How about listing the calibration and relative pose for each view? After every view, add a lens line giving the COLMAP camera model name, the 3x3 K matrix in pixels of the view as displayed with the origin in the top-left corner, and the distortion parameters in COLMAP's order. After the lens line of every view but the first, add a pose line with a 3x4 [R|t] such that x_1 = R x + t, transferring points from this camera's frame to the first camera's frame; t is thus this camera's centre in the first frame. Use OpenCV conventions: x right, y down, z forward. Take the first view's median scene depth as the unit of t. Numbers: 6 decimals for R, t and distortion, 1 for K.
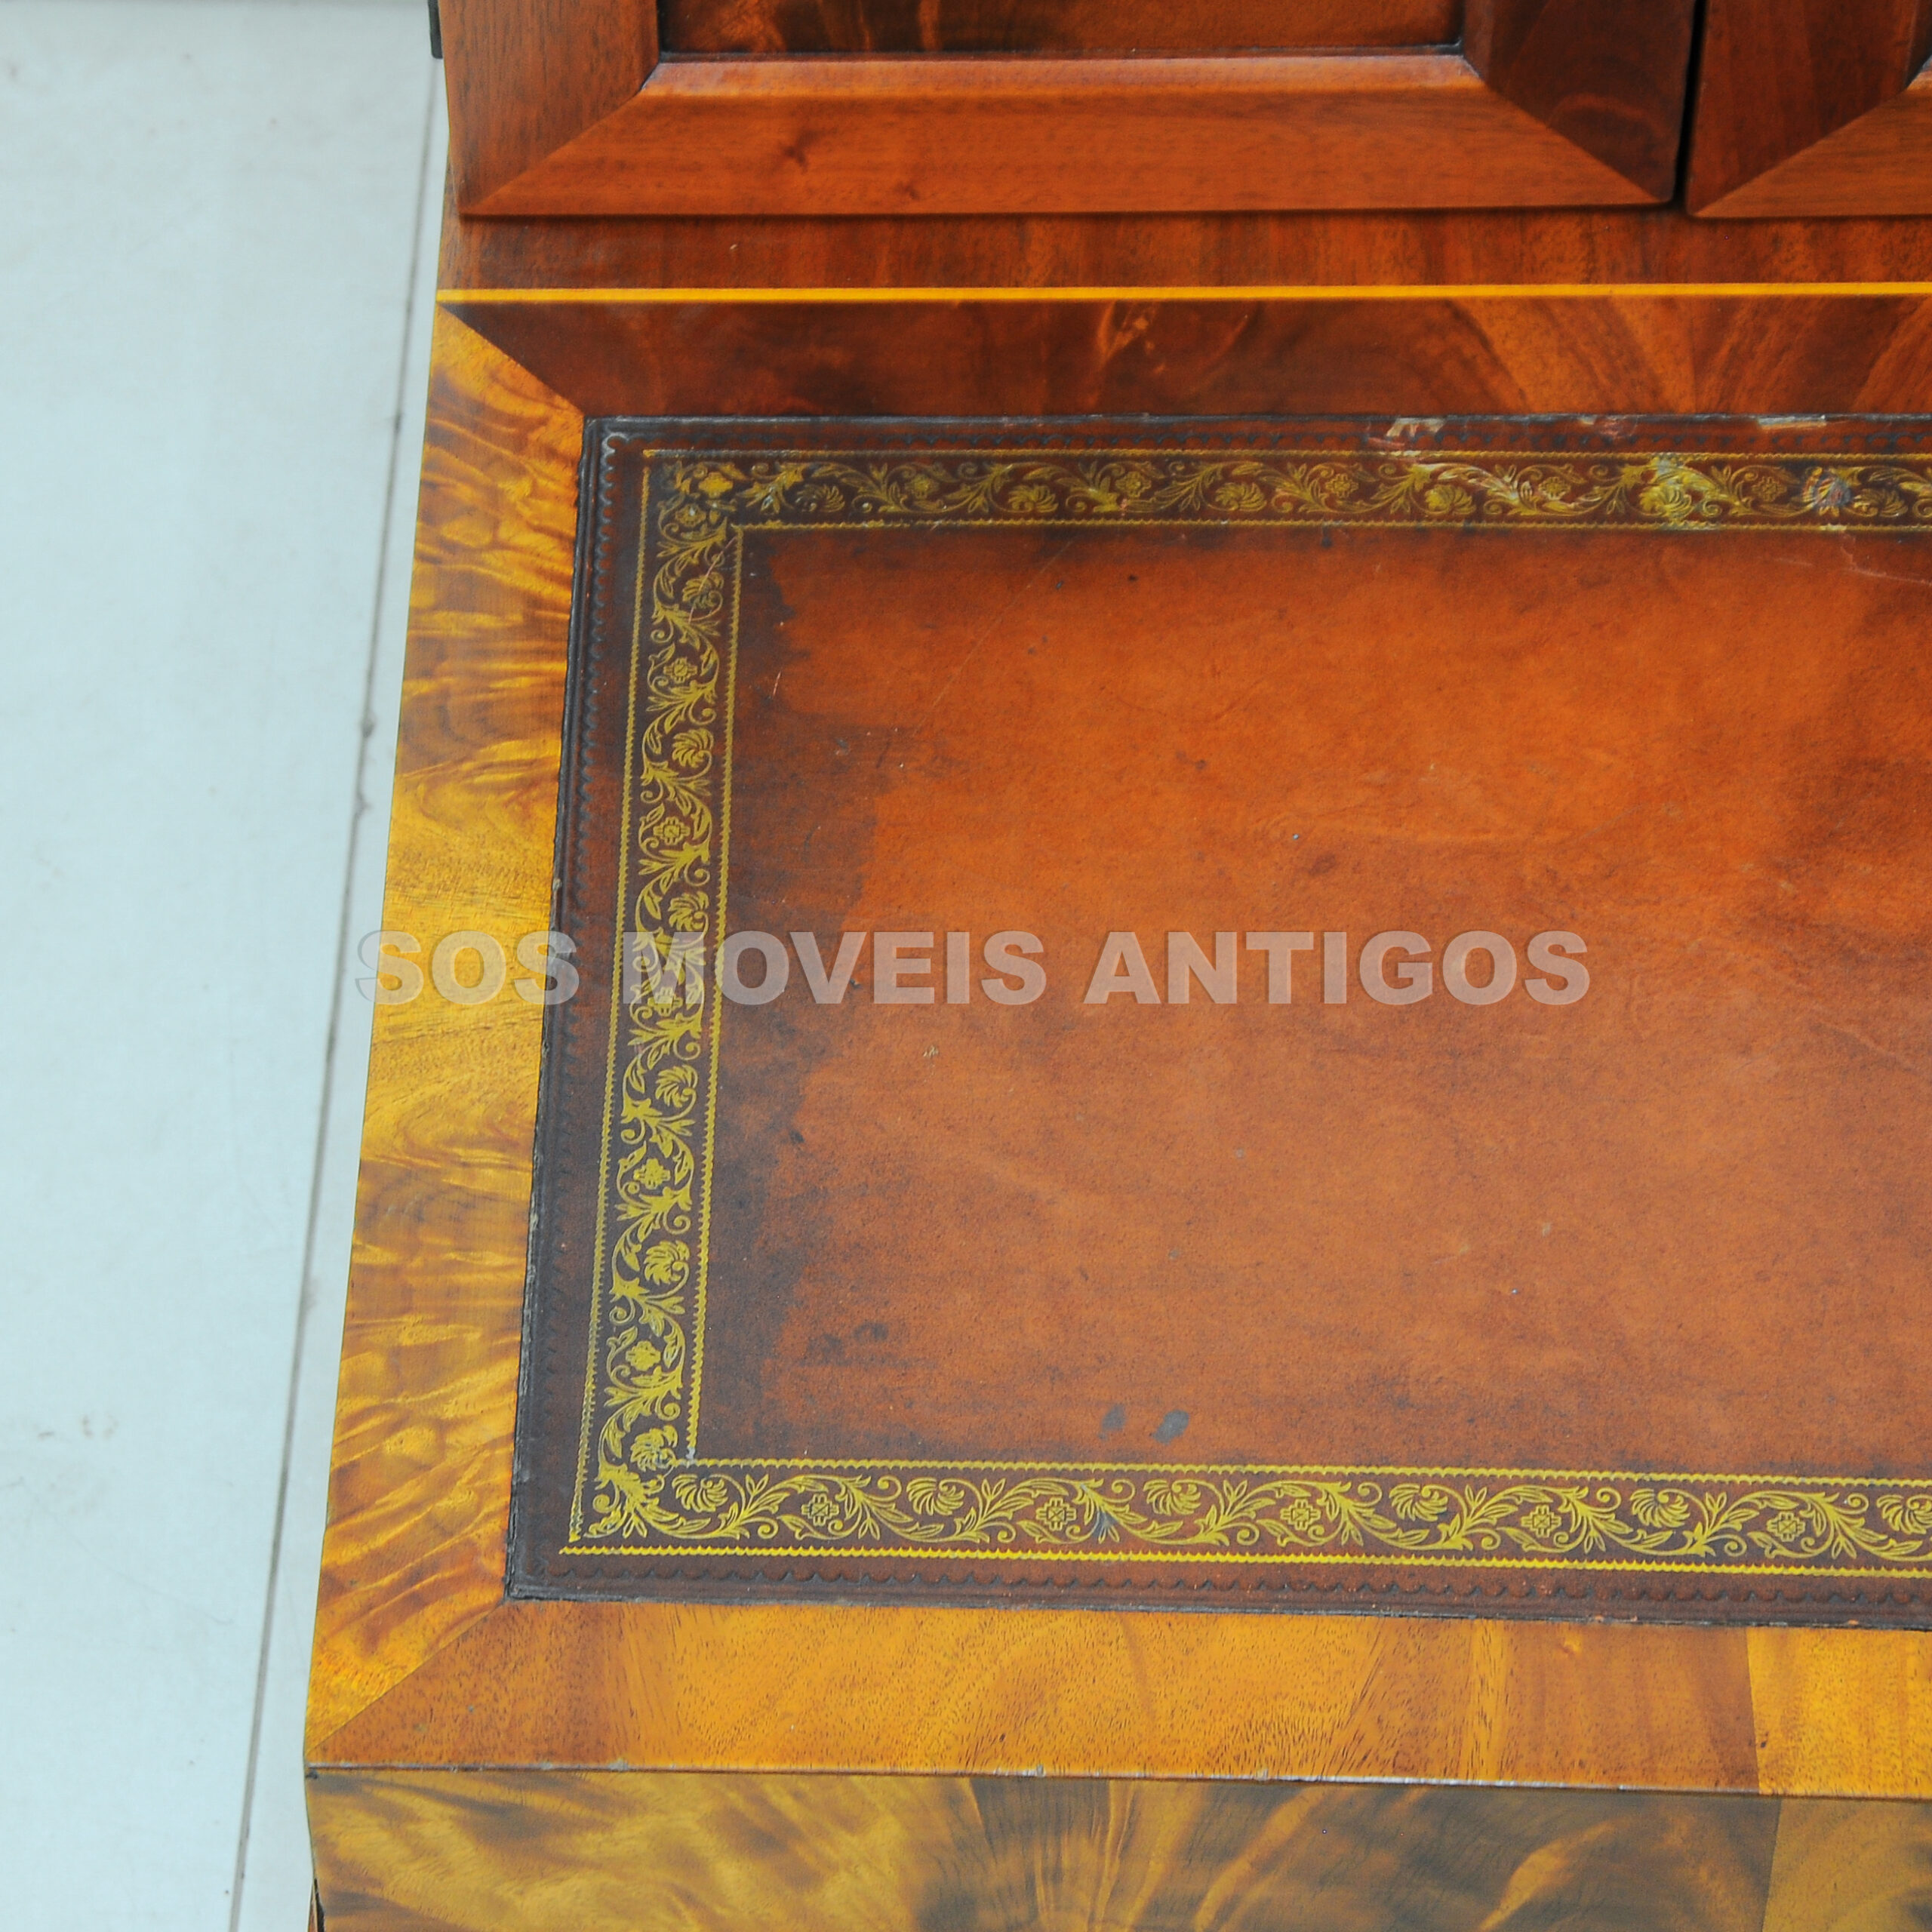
lens RADIAL K [[6875.9, 0, 700.7], [0, 6875.9, 1011.2], [0, 0, 1]] dist [0.433310, 0.000000]
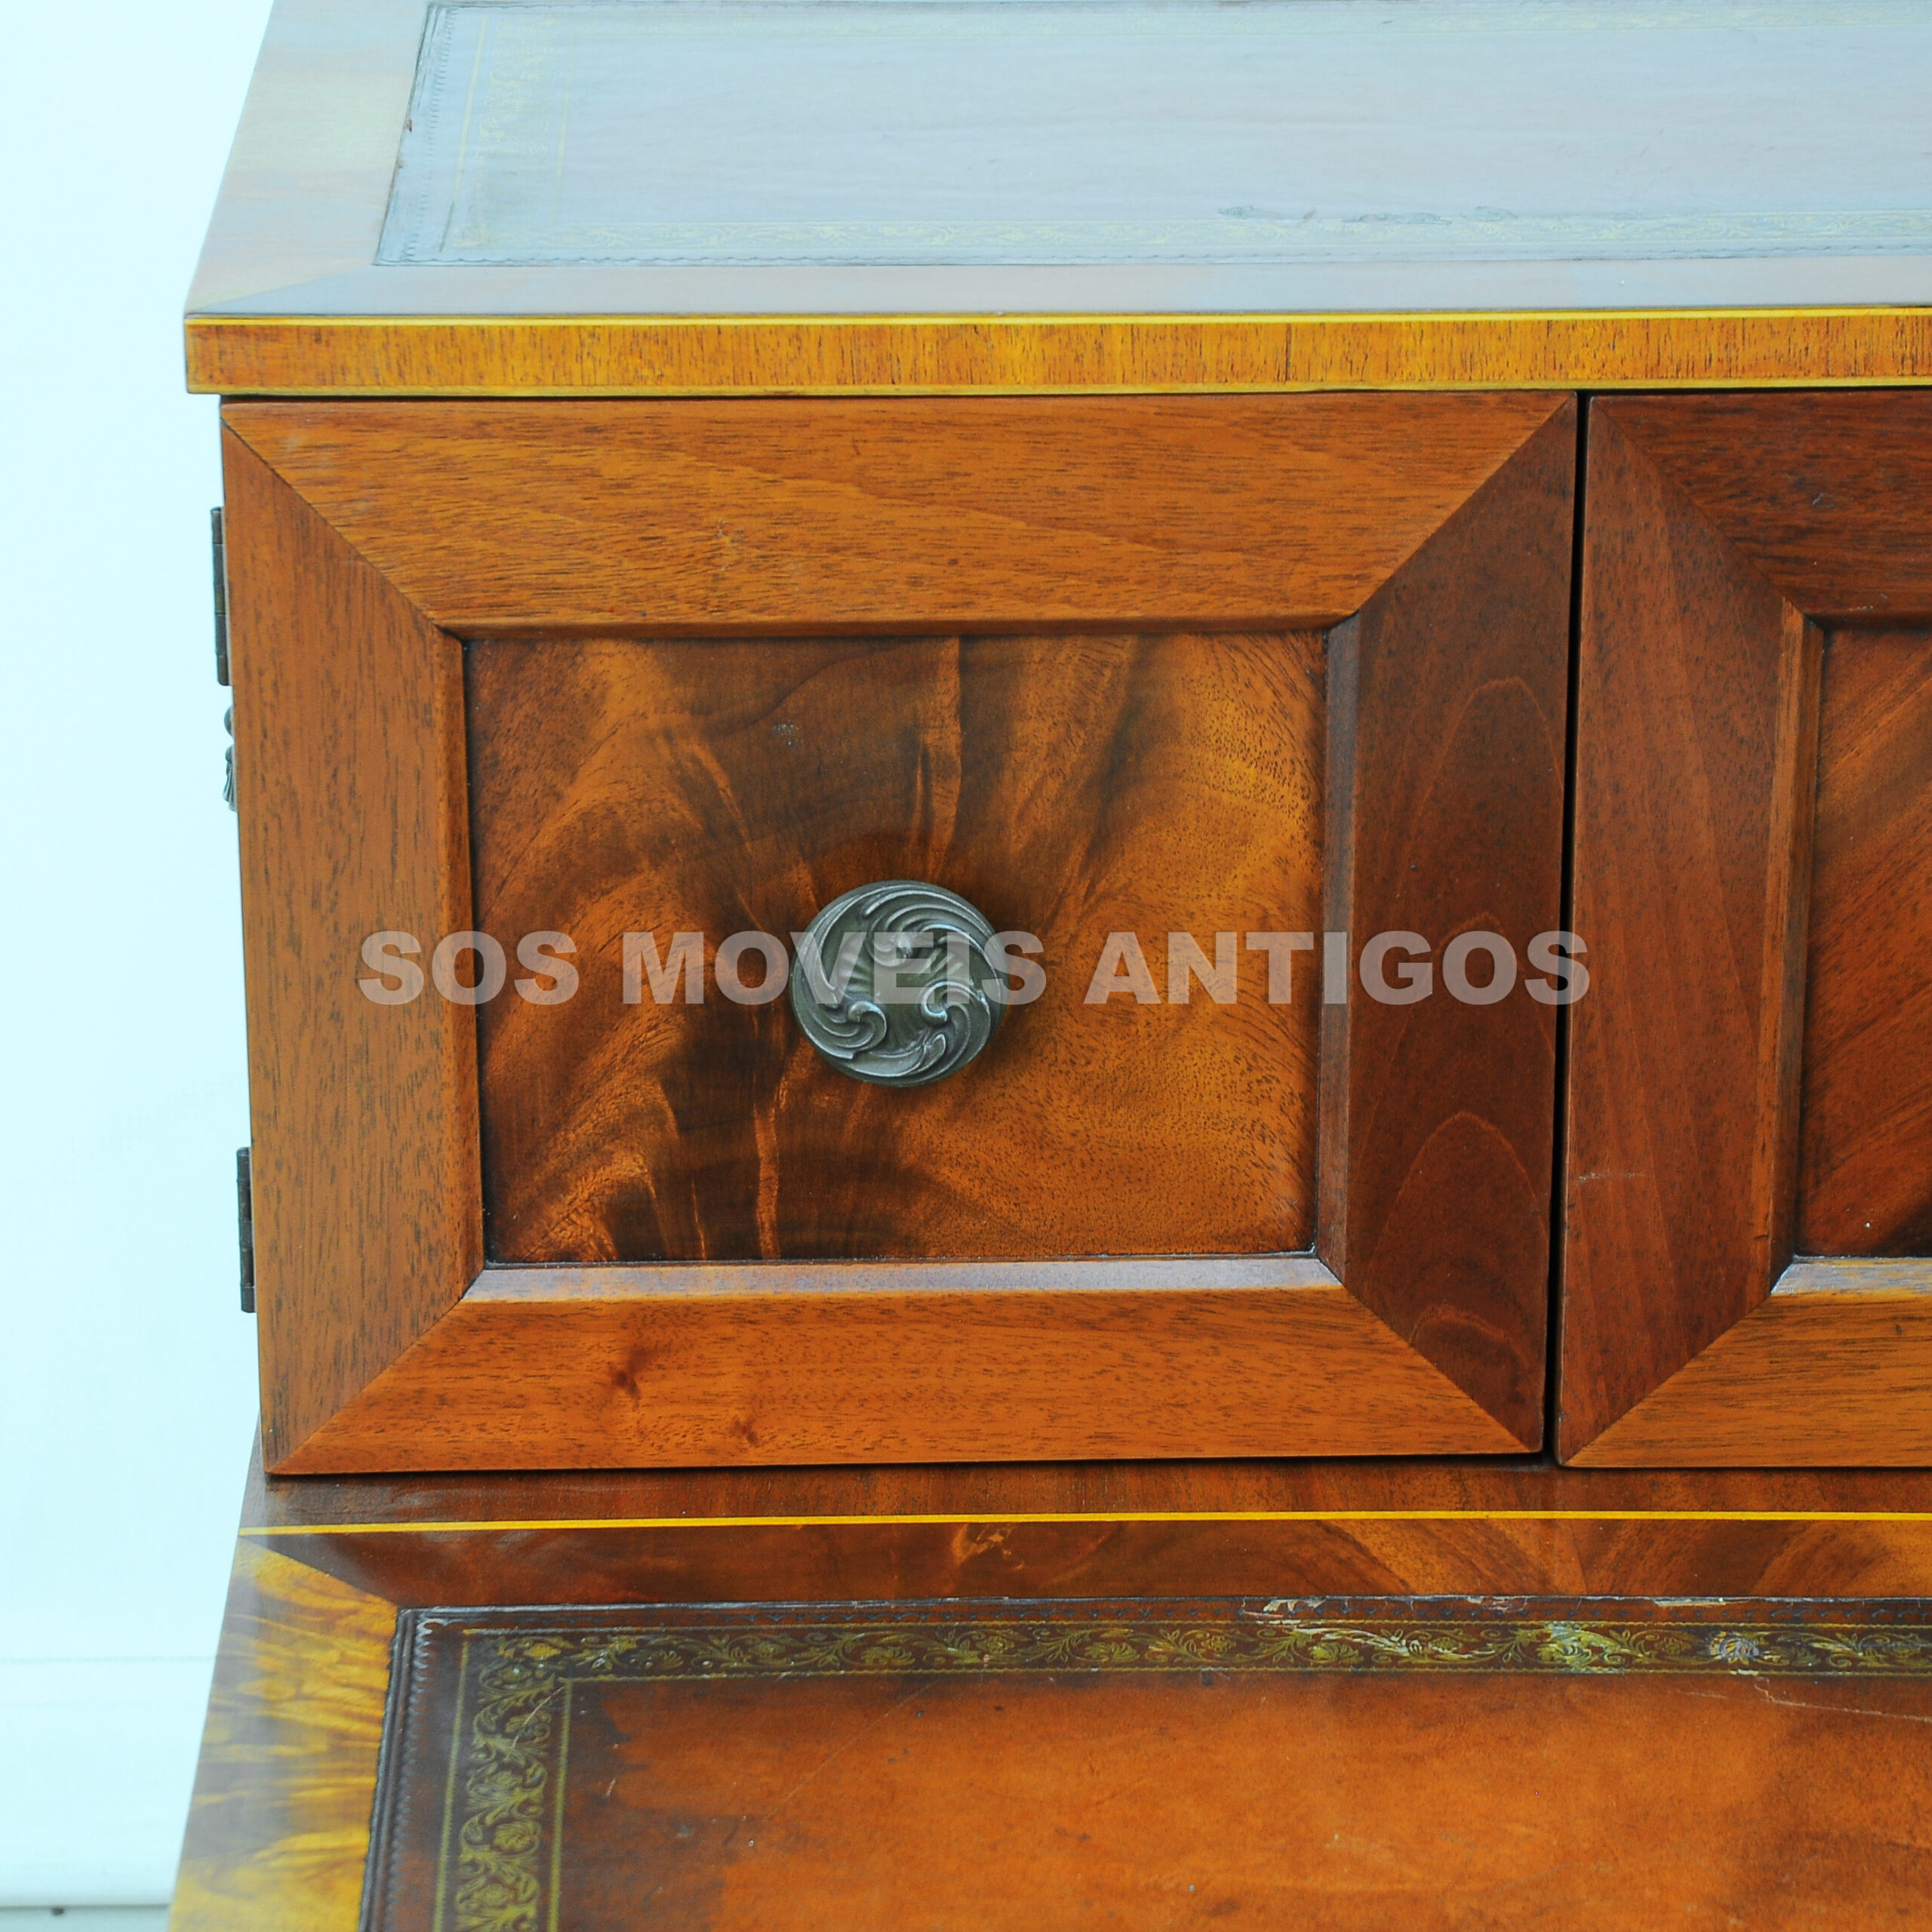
lens RADIAL K [[6813.9, 0, 911.1], [0, 6813.9, 1011.3], [0, 0, 1]] dist [0.408182, 0.000000]
pose [[0.997959, 0.008808, 0.063242, -0.007497], [0.023134, 0.873275, -0.486678, 0.307533], [-0.059514, 0.487148, 0.871289, 0.170037]]
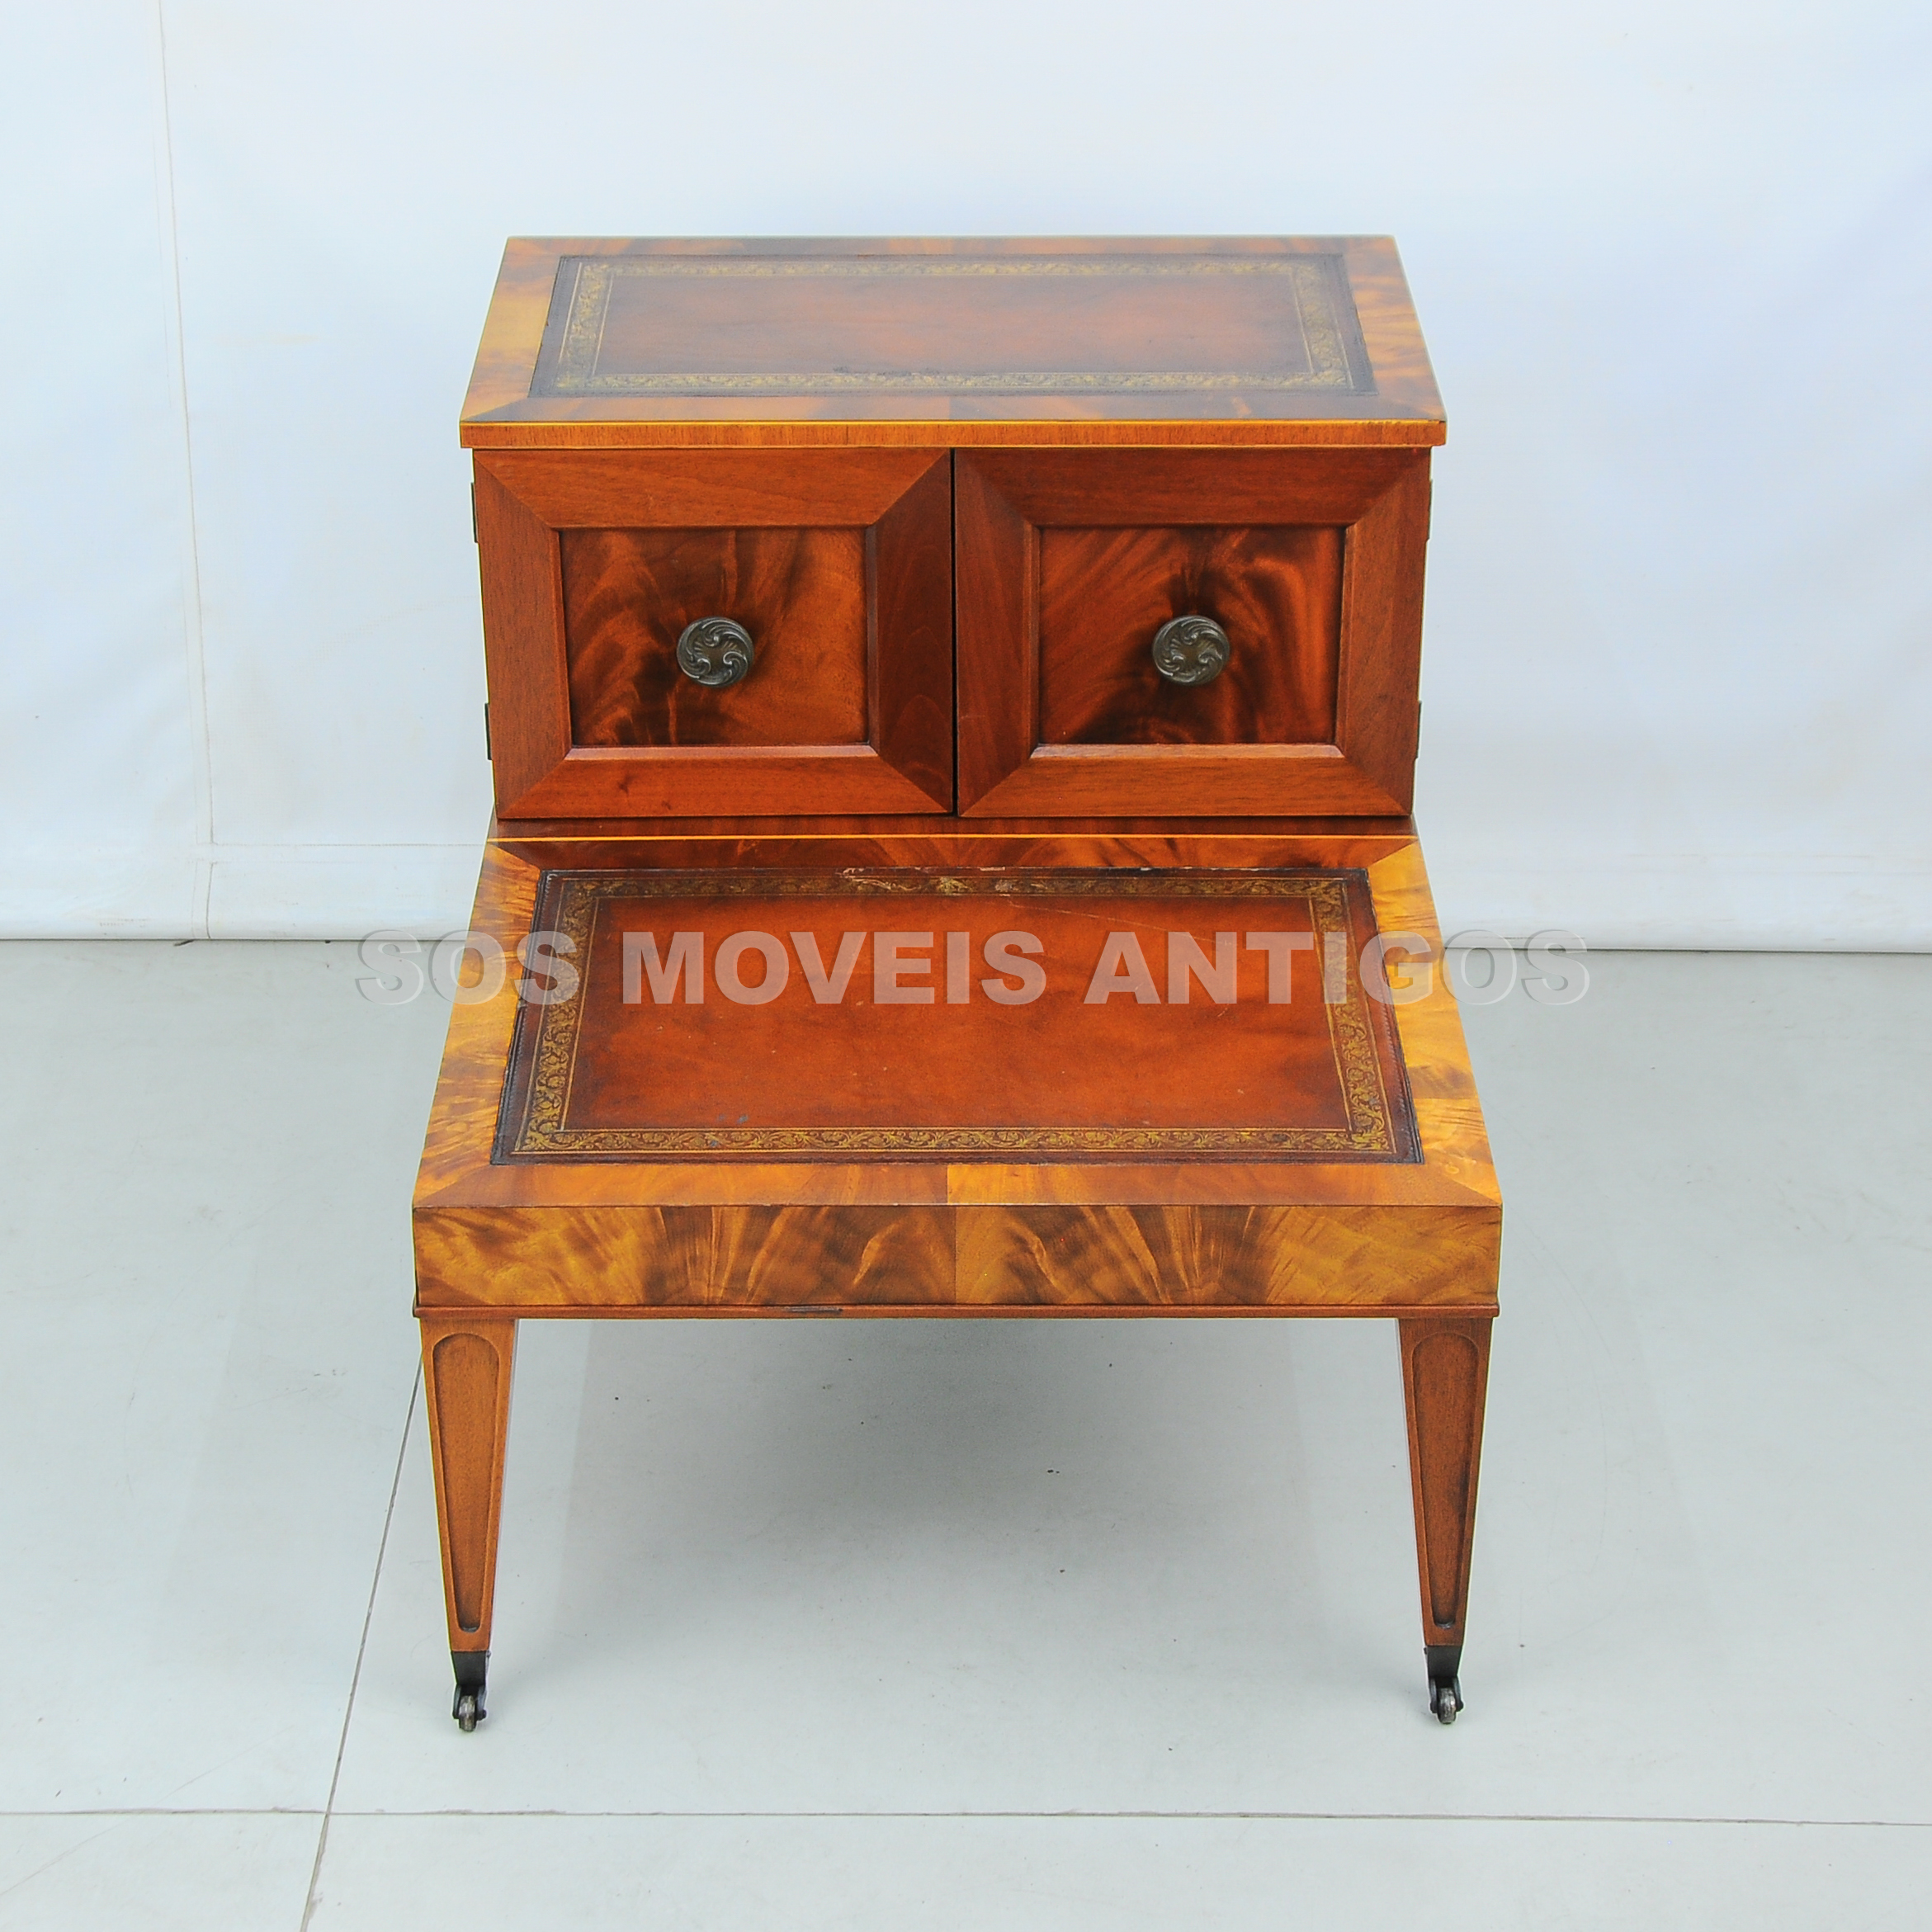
lens RADIAL K [[4050.1, 0, 979.6], [0, 4050.1, 875.2], [0, 0, 1]] dist [-0.008909, 0.000000]
pose [[0.998237, 0.004669, 0.059176, 0.062105], [0.017586, 0.928887, -0.369946, 0.517568], [-0.056695, 0.370334, 0.927167, -0.464277]]
